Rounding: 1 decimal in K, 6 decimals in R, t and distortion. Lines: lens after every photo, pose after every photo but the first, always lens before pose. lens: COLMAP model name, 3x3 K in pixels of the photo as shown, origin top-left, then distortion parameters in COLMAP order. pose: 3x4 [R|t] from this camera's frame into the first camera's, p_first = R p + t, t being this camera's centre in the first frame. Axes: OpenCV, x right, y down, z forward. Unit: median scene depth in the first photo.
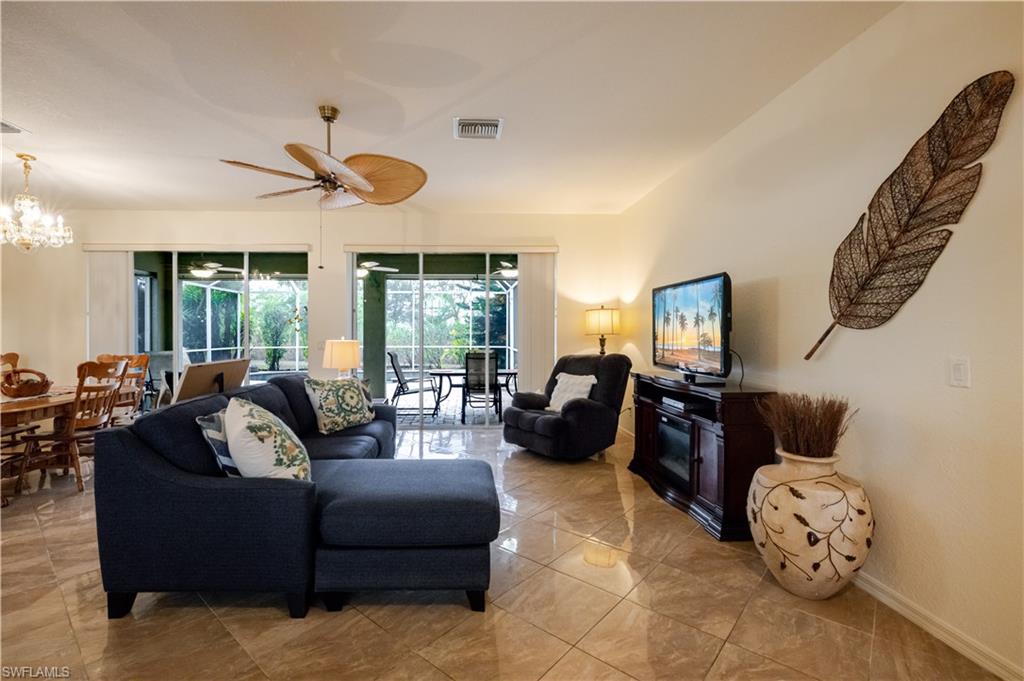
lens RADIAL K [[448.5, 0, 484.3], [0, 448.5, 332.5], [0, 0, 1]] dist [0.000340, -0.000296]
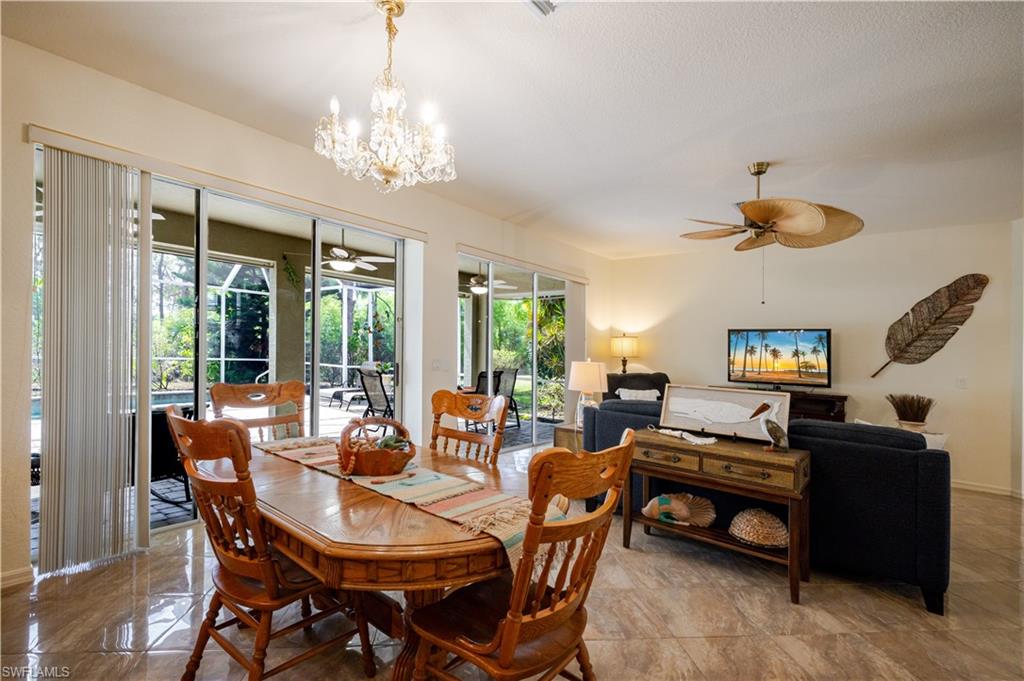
lens RADIAL K [[476.9, 0, 512.0], [0, 476.9, 340.5], [0, 0, 1]] dist [0.003849, 0.000506]
pose [[0.692910, 0.045245, 0.719603, -2.239567], [-0.038619, 0.998925, -0.025621, 0.012414], [-0.719989, -0.010038, 0.693913, 0.772424]]
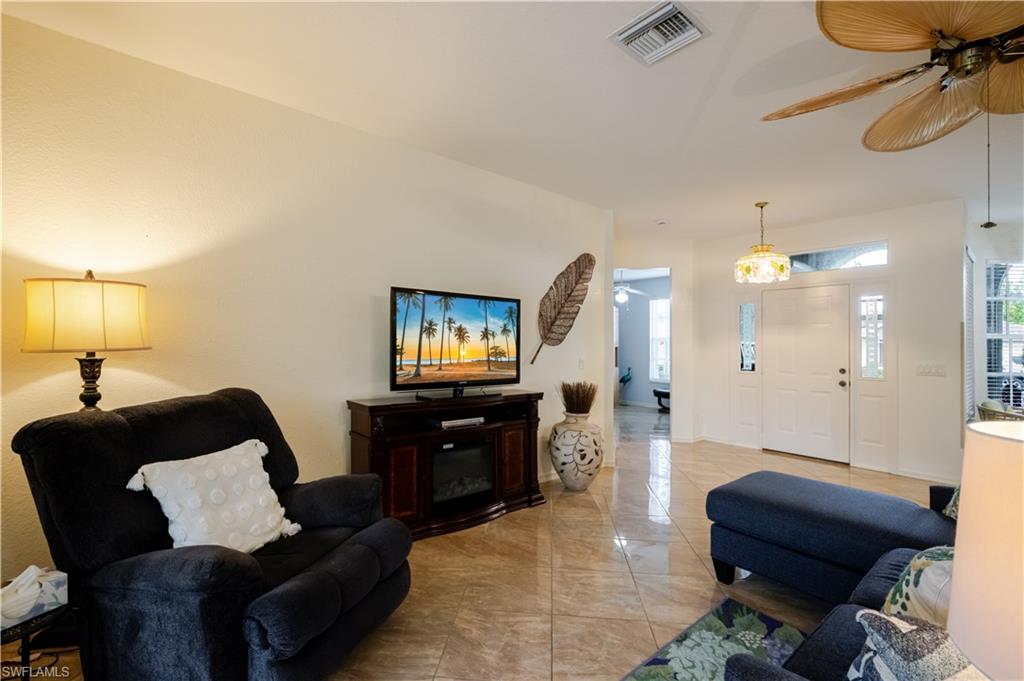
lens RADIAL K [[448.5, 0, 484.3], [0, 448.5, 332.5], [0, 0, 1]] dist [0.000340, -0.000296]
pose [[-0.565925, 0.004773, 0.824443, -0.594932], [-0.023267, 0.999493, -0.021757, -0.014003], [-0.824128, -0.031495, -0.565527, 2.351135]]
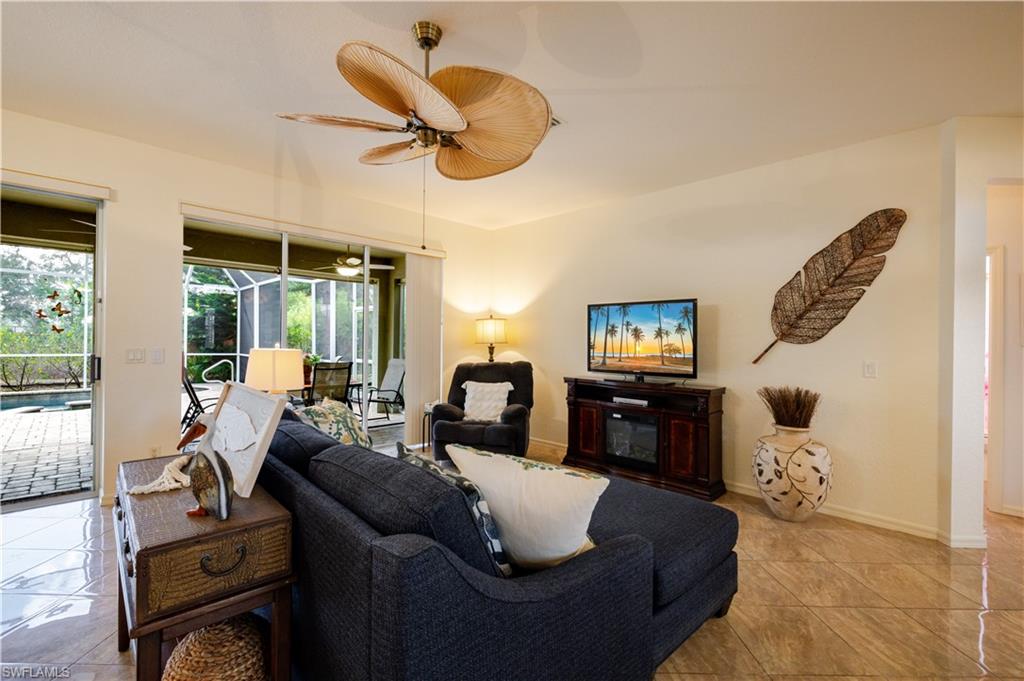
lens RADIAL K [[437.9, 0, 504.9], [0, 437.9, 337.9], [0, 0, 1]] dist [-0.000940, 0.000226]
pose [[0.750559, 0.017893, 0.660561, -0.965733], [-0.016532, 0.999829, -0.008297, 0.001373], [-0.660596, -0.004693, 0.750727, 0.528126]]
